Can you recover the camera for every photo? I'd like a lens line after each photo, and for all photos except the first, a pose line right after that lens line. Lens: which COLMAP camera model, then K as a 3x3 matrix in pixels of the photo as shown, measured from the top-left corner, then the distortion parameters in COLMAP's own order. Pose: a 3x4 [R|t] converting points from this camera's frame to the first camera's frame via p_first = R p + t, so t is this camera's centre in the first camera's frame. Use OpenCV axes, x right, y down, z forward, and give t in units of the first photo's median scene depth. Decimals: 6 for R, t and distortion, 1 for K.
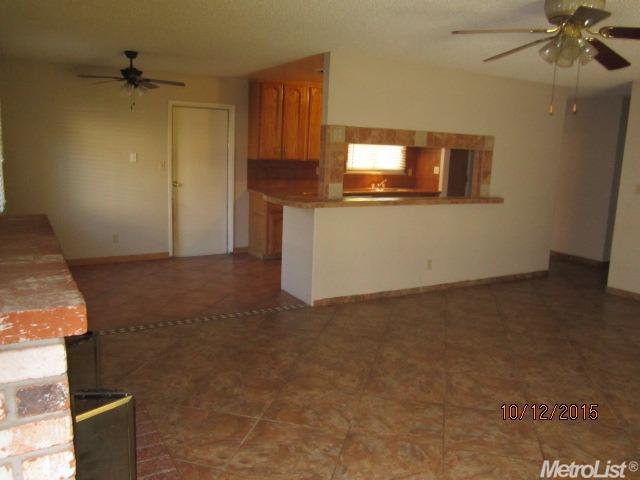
lens RADIAL K [[527.0, 0, 320.0], [0, 527.0, 240.0], [0, 0, 1]] dist [-0.049394, 0.007126]
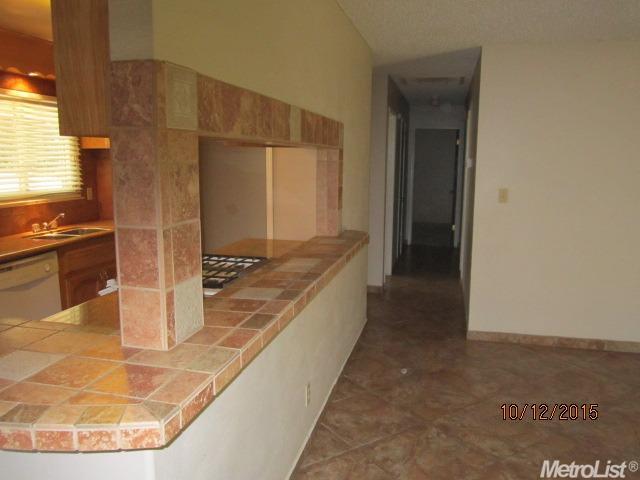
lens RADIAL K [[527.0, 0, 320.0], [0, 527.0, 240.0], [0, 0, 1]] dist [-0.049394, 0.007126]
pose [[0.687691, -0.146010, 0.711170, -0.107531], [0.147916, 0.987200, 0.059649, -0.125657], [-0.710776, 0.064173, 0.700485, 0.708418]]
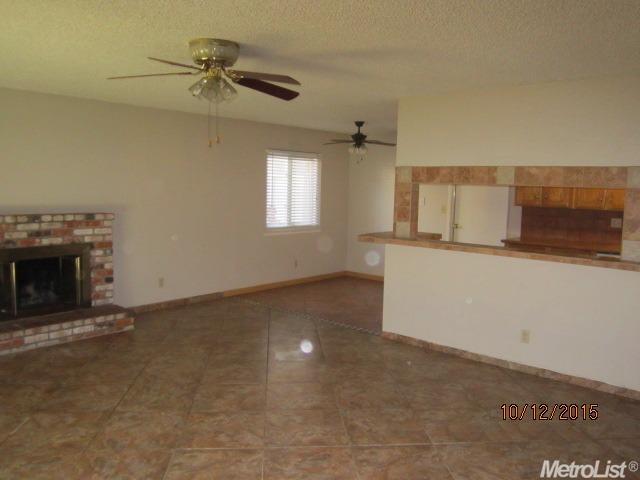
lens RADIAL K [[527.0, 0, 320.0], [0, 527.0, 240.0], [0, 0, 1]] dist [-0.049394, 0.007126]
pose [[0.318659, 0.067432, -0.945468, 0.893144], [-0.176168, 0.984301, 0.010826, -0.051856], [0.931355, 0.163111, 0.325535, 0.485730]]
